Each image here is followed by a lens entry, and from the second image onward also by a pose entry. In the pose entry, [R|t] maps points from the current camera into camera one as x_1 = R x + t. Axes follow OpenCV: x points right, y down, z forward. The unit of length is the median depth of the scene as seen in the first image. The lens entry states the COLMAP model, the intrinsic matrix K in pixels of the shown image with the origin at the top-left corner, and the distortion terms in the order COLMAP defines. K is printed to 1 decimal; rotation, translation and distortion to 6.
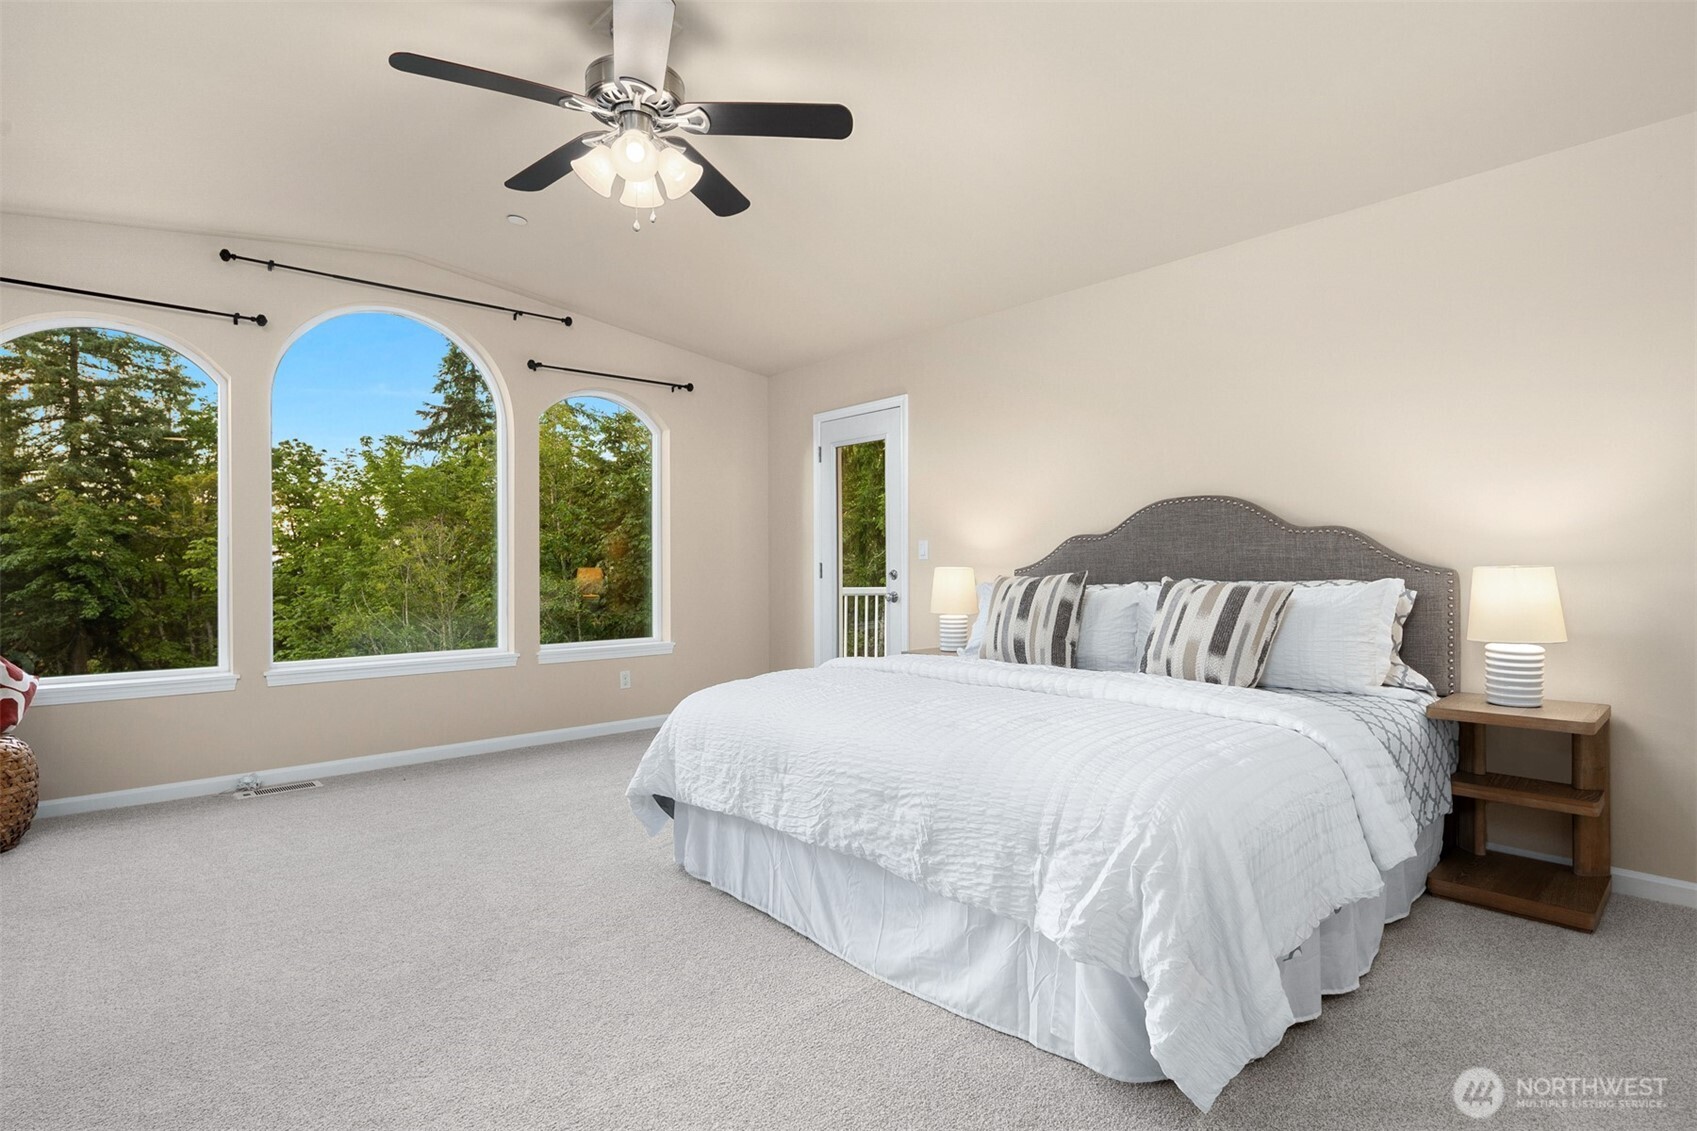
lens RADIAL K [[826.3, 0, 848.5], [0, 826.3, 565.5], [0, 0, 1]] dist [0.000196, -0.001003]
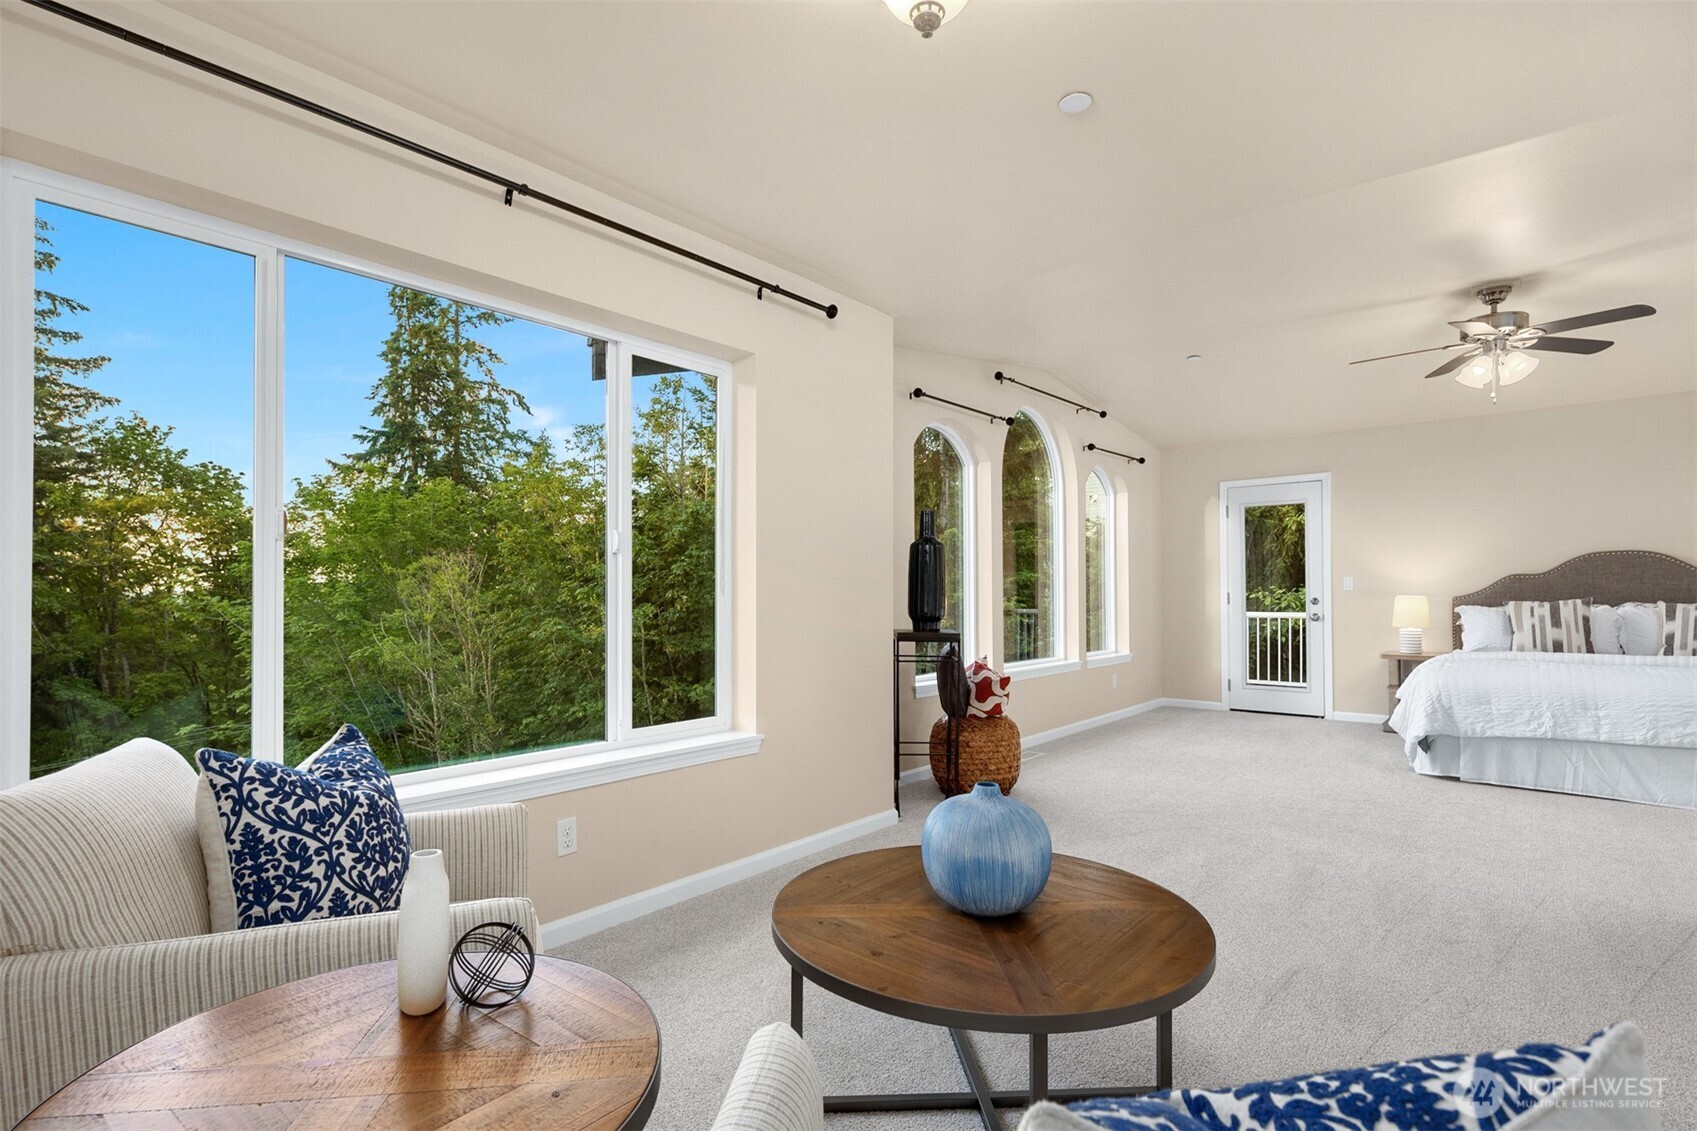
lens RADIAL K [[823.5, 0, 846.4], [0, 823.5, 589.7], [0, 0, 1]] dist [0.002289, 0.000643]
pose [[0.991204, -0.002853, 0.132311, -0.891058], [0.003470, 0.999984, -0.004430, -0.004568], [-0.132296, 0.004850, 0.991198, -0.264242]]
